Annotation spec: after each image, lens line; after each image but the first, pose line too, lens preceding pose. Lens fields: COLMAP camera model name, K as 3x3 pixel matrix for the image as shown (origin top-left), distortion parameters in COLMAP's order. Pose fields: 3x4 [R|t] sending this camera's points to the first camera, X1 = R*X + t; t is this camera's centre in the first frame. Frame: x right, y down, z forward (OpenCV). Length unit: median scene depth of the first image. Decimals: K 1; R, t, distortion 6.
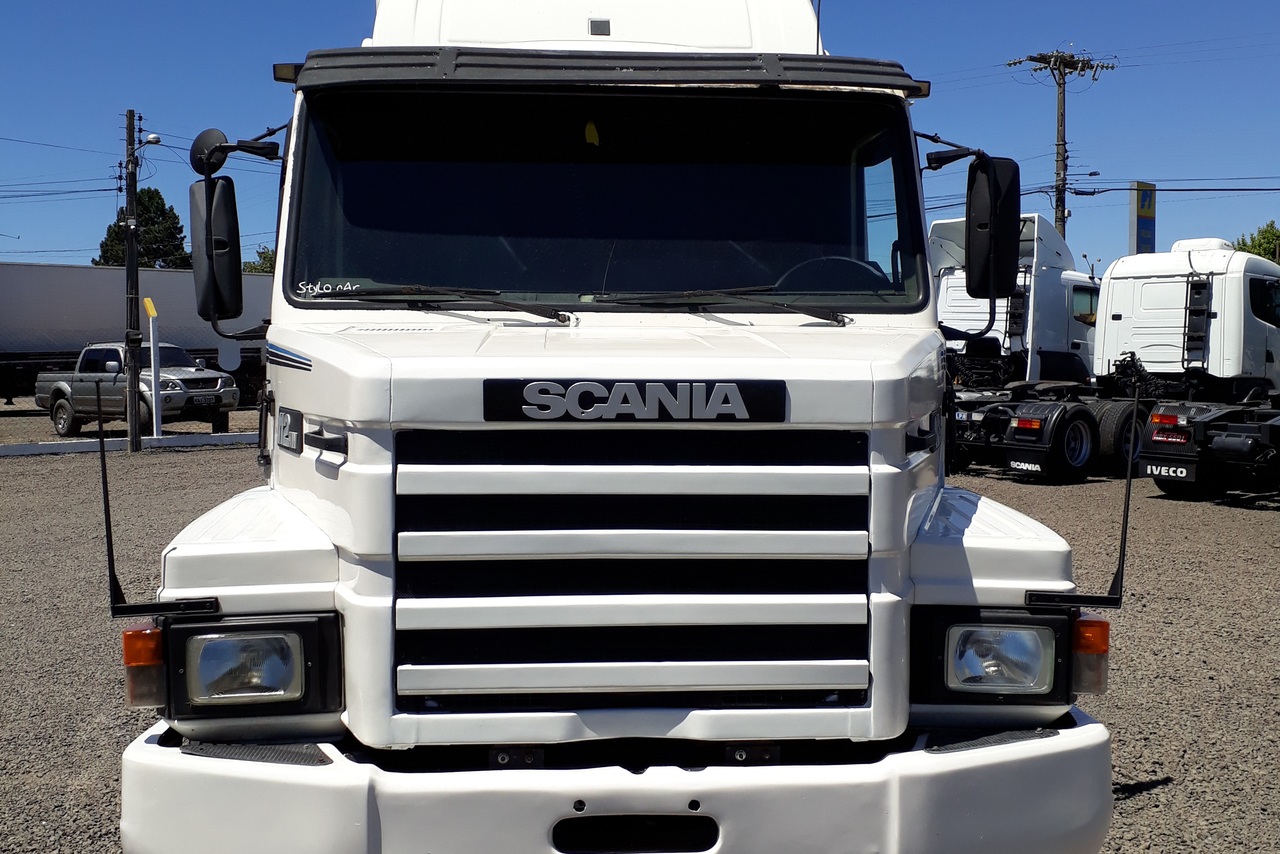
lens RADIAL K [[1321.3, 0, 640.0], [0, 1321.3, 427.0], [0, 0, 1]] dist [0.017754, -0.004315]
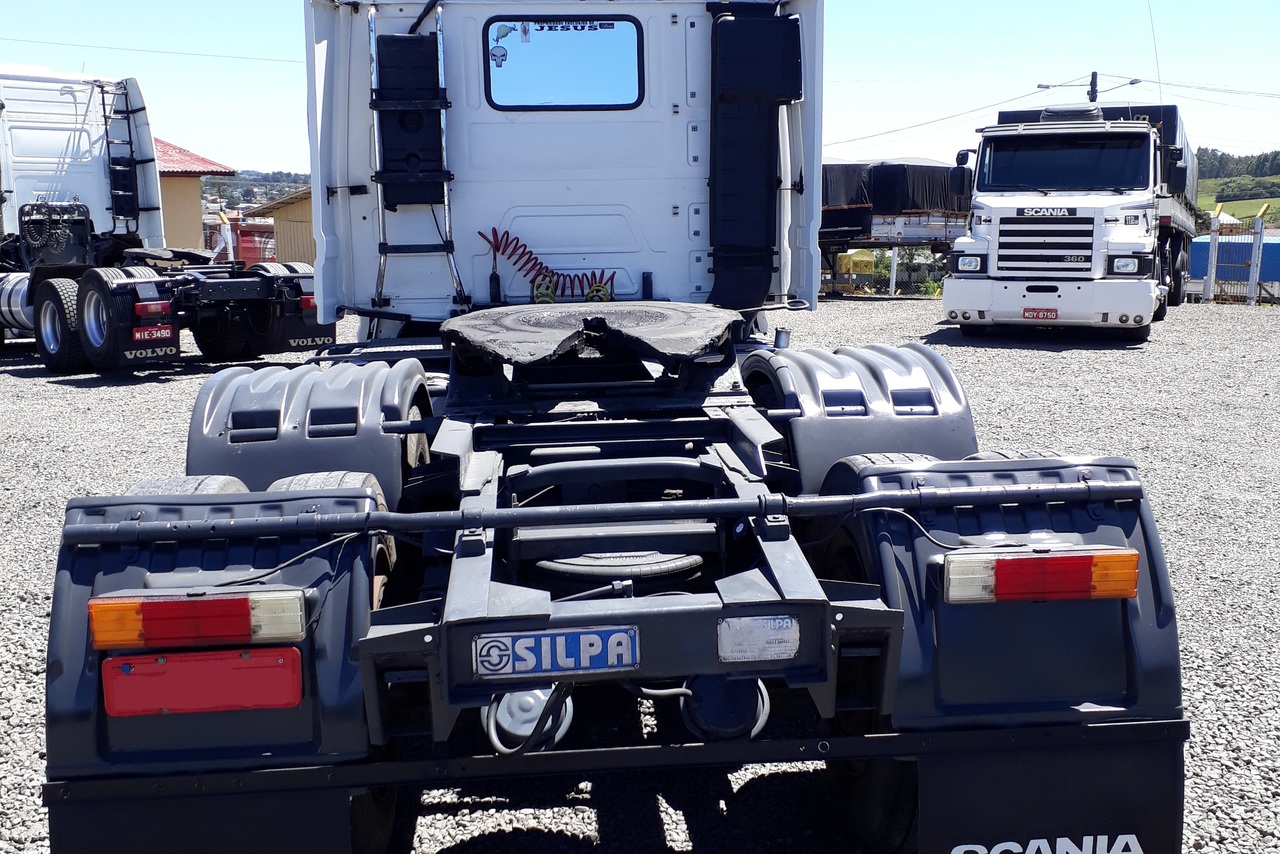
lens RADIAL K [[1321.3, 0, 640.0], [0, 1321.3, 427.0], [0, 0, 1]] dist [0.017754, -0.004315]
pose [[0.890490, 0.063980, -0.450483, 0.663911], [-0.013155, 0.993271, 0.115067, 0.165262], [0.454814, -0.096540, 0.885339, -3.032154]]
